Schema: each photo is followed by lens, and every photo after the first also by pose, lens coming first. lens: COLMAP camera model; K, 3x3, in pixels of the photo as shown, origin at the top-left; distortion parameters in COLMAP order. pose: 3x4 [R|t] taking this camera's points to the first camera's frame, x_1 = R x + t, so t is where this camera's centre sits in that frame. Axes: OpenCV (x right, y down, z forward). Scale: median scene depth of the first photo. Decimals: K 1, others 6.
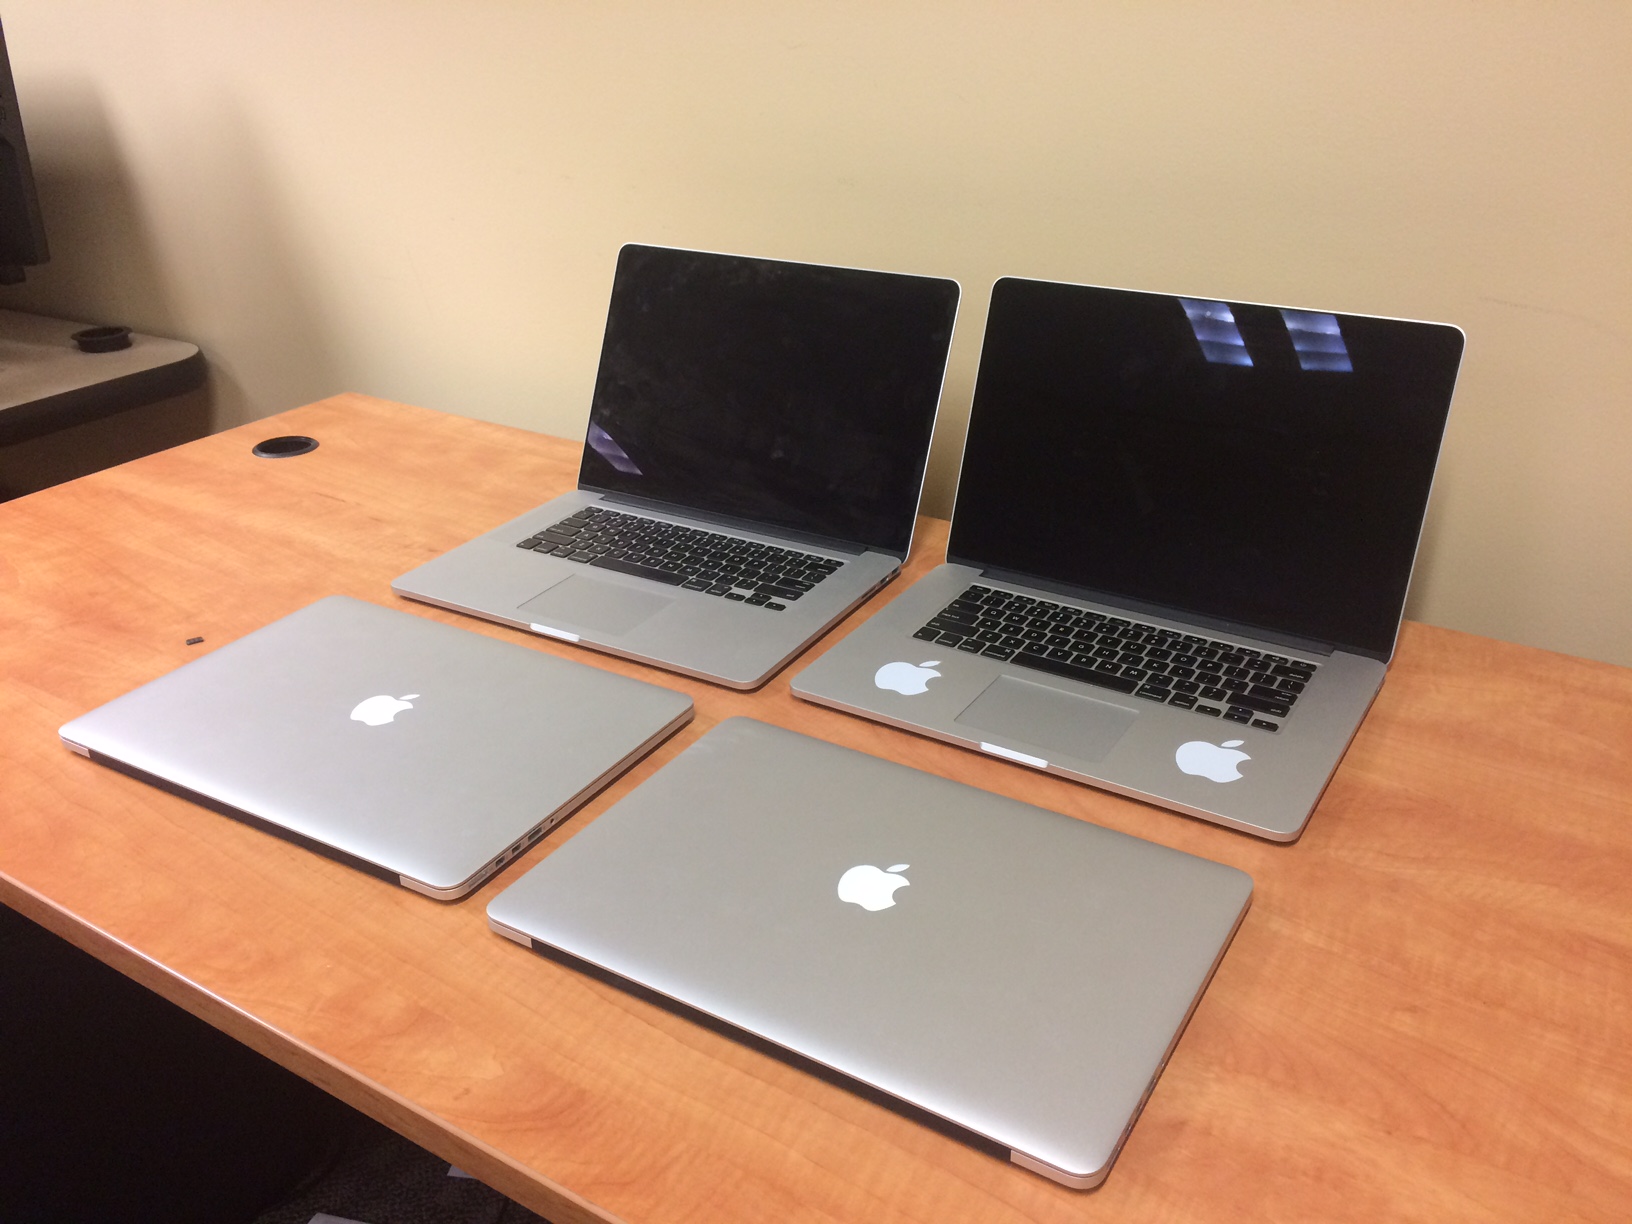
lens RADIAL K [[1400.5, 0, 816.9], [0, 1400.5, 601.6], [0, 0, 1]] dist [0.089317, -0.142350]
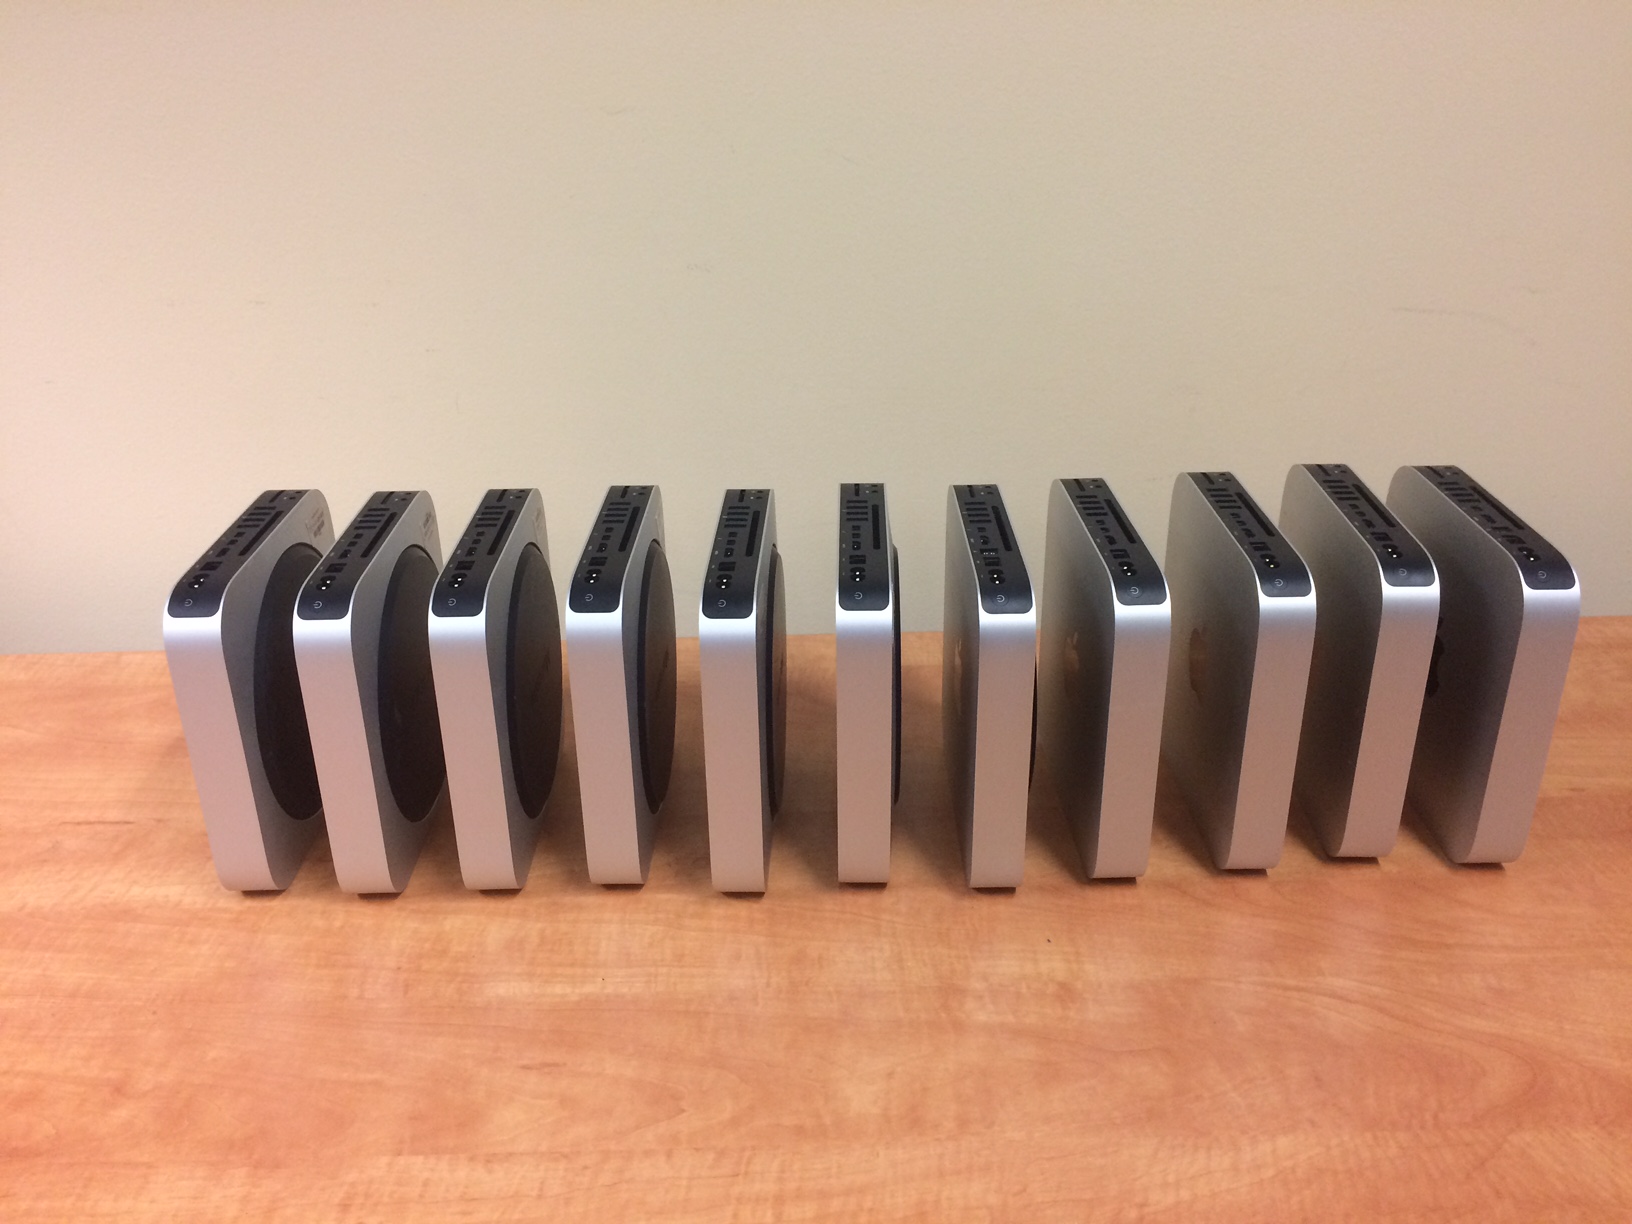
lens RADIAL K [[1400.5, 0, 816.4], [0, 1400.5, 605.2], [0, 0, 1]] dist [0.089317, -0.142350]
pose [[0.835094, -0.232250, 0.498677, -0.498057], [0.243634, 0.968902, 0.043255, -0.159884], [-0.493215, 0.085373, 0.865708, 0.339226]]
